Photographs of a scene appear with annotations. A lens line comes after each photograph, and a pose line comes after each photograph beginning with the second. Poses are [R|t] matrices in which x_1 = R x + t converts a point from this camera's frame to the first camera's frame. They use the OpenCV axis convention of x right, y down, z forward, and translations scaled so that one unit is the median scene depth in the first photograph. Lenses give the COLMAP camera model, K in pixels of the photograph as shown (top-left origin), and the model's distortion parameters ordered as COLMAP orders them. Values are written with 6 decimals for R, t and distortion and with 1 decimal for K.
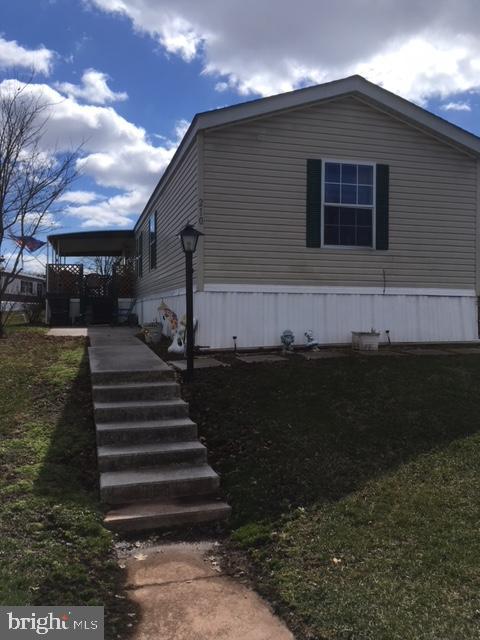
lens RADIAL K [[537.8, 0, 242.4], [0, 537.8, 318.6], [0, 0, 1]] dist [0.015929, -0.009604]
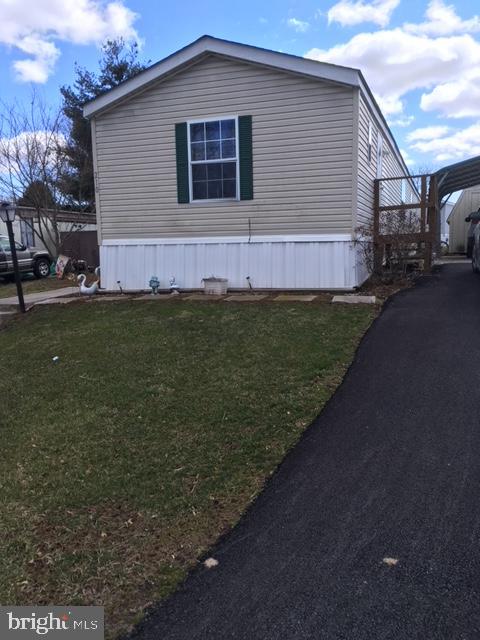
lens RADIAL K [[537.8, 0, 259.8], [0, 537.8, 322.8], [0, 0, 1]] dist [0.015929, -0.009604]
pose [[0.824861, 0.049851, -0.563134, 0.895777], [0.008771, 0.994856, 0.100917, 0.005192], [0.565268, -0.088181, 0.820181, 0.135200]]
